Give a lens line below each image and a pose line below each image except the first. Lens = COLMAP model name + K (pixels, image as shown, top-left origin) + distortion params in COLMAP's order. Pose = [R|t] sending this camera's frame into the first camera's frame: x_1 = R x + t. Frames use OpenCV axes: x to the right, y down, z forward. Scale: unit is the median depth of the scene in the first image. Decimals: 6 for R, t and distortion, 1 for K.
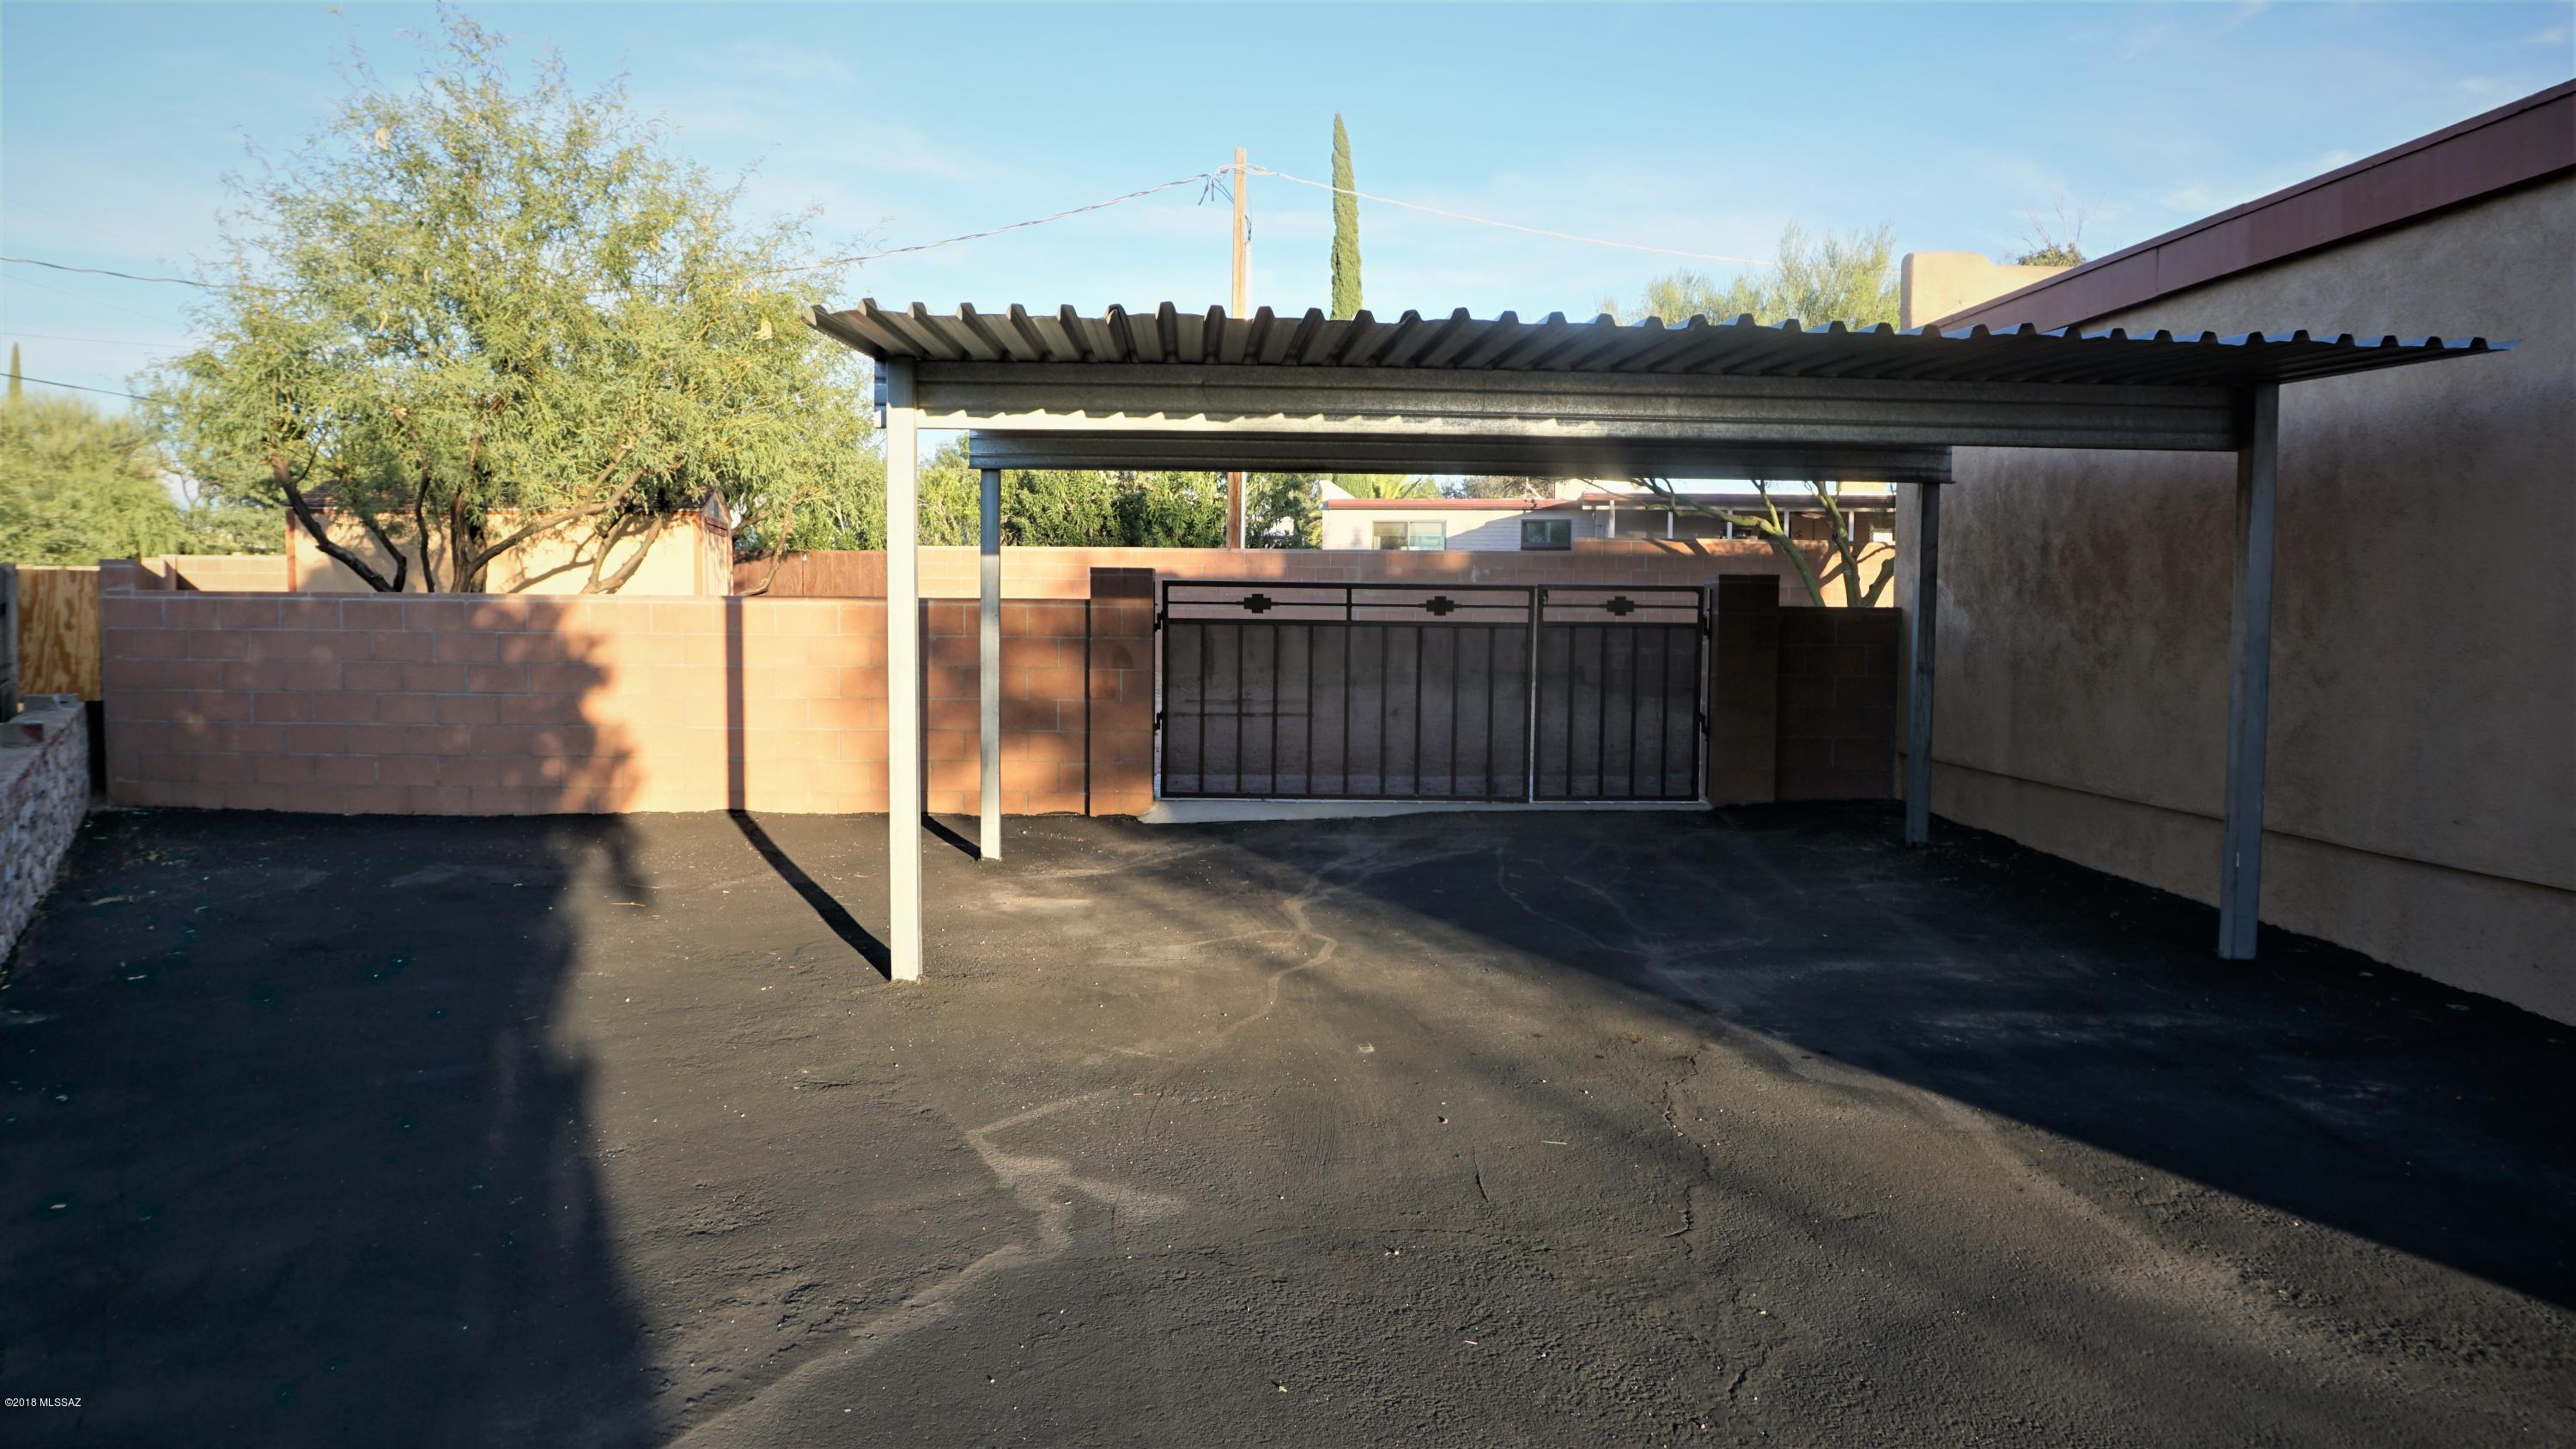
lens RADIAL K [[1714.7, 0, 1286.5], [0, 1714.7, 721.2], [0, 0, 1]] dist [-0.055287, 0.031667]
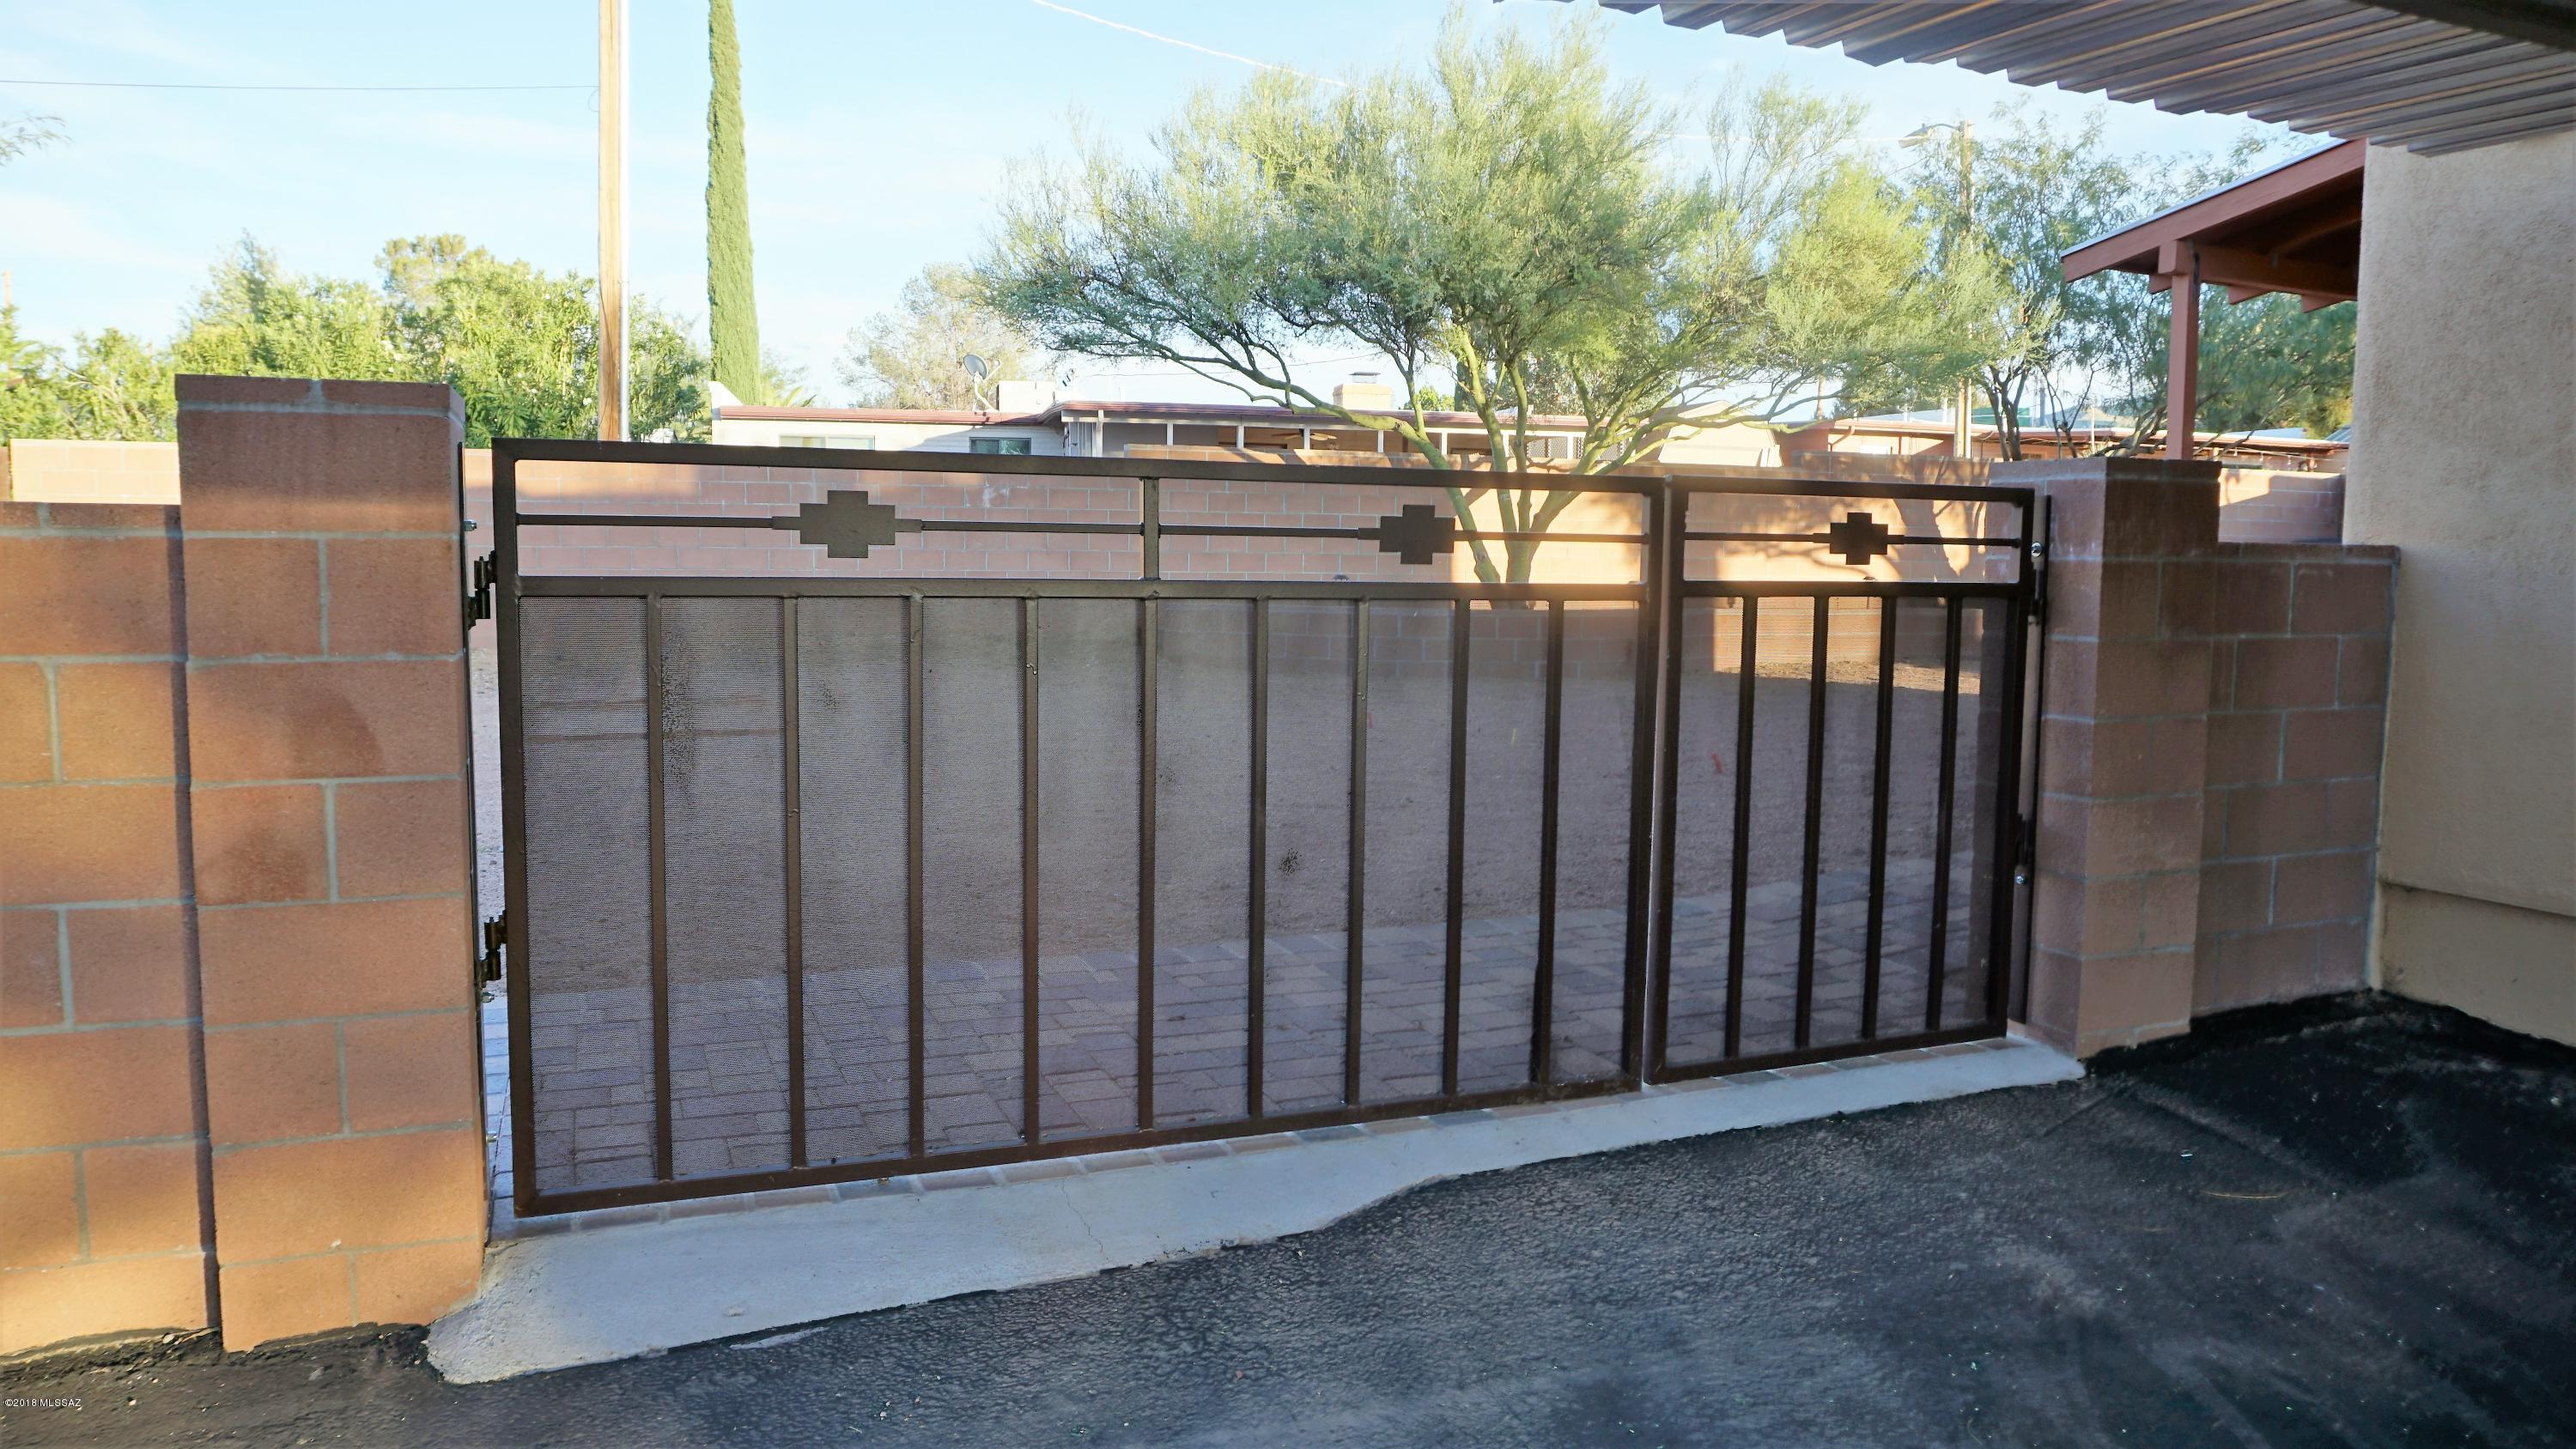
lens RADIAL K [[1714.7, 0, 1284.9], [0, 1714.7, 701.5], [0, 0, 1]] dist [-0.055287, 0.031667]
pose [[0.934987, -0.028322, 0.353551, -0.050832], [0.019498, 0.999404, 0.028498, -0.045416], [-0.354147, -0.019752, 0.934981, 0.700931]]
